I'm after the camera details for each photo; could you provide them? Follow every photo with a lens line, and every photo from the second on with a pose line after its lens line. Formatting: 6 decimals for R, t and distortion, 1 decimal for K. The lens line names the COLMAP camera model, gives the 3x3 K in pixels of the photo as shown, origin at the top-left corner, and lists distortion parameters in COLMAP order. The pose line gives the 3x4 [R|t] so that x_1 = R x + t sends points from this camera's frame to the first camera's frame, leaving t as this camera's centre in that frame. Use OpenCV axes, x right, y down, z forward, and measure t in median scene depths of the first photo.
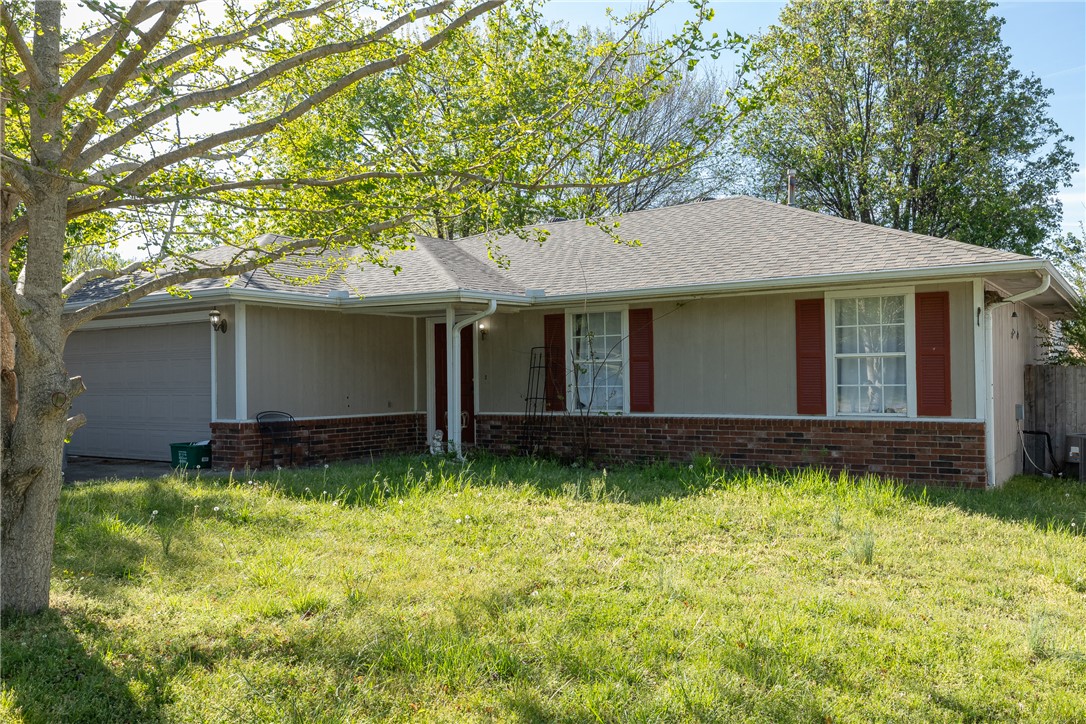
lens RADIAL K [[913.4, 0, 544.1], [0, 913.4, 364.5], [0, 0, 1]] dist [-0.006809, 0.008348]
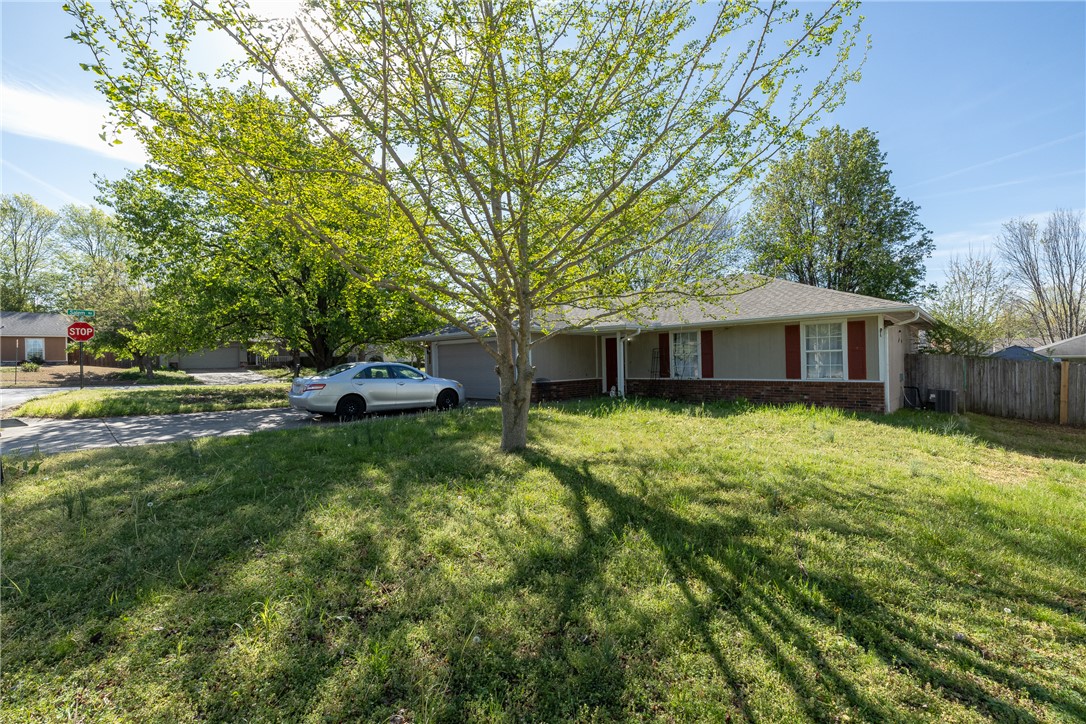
lens RADIAL K [[462.6, 0, 541.7], [0, 462.6, 361.0], [0, 0, 1]] dist [0.001854, 0.000397]
pose [[0.984508, -0.009431, -0.175087, -0.092943], [0.012327, 0.999805, 0.015456, -0.010501], [0.174907, -0.017375, 0.984432, -0.164940]]
